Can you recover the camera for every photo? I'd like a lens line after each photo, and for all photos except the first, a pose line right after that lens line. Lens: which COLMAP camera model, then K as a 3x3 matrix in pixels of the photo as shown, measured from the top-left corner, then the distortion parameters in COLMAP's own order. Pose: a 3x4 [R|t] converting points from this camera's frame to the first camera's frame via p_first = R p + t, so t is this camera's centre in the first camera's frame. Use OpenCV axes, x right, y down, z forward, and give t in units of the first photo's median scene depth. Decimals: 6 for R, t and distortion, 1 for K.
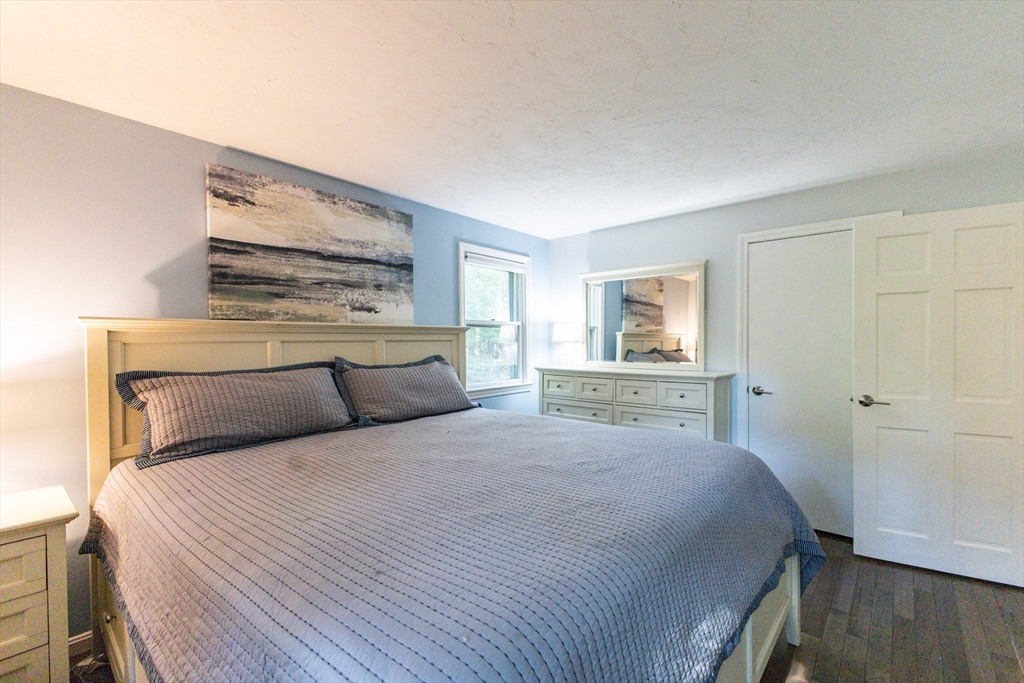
lens RADIAL K [[437.1, 0, 512.0], [0, 437.1, 341.5], [0, 0, 1]] dist [0.010394, 0.000019]
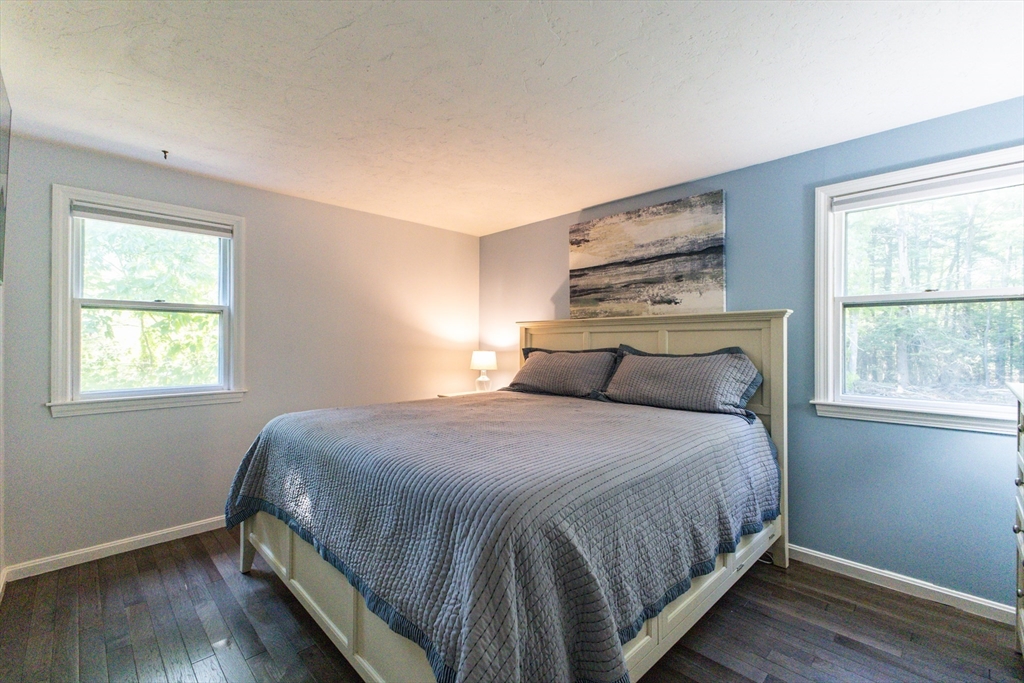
lens RADIAL K [[437.1, 0, 512.0], [0, 437.1, 341.5], [0, 0, 1]] dist [0.010394, 0.000019]
pose [[-0.064931, 0.004244, -0.997881, 0.797263], [-0.002468, 0.999987, 0.004414, 0.021351], [0.997887, 0.002750, -0.064920, 0.722252]]
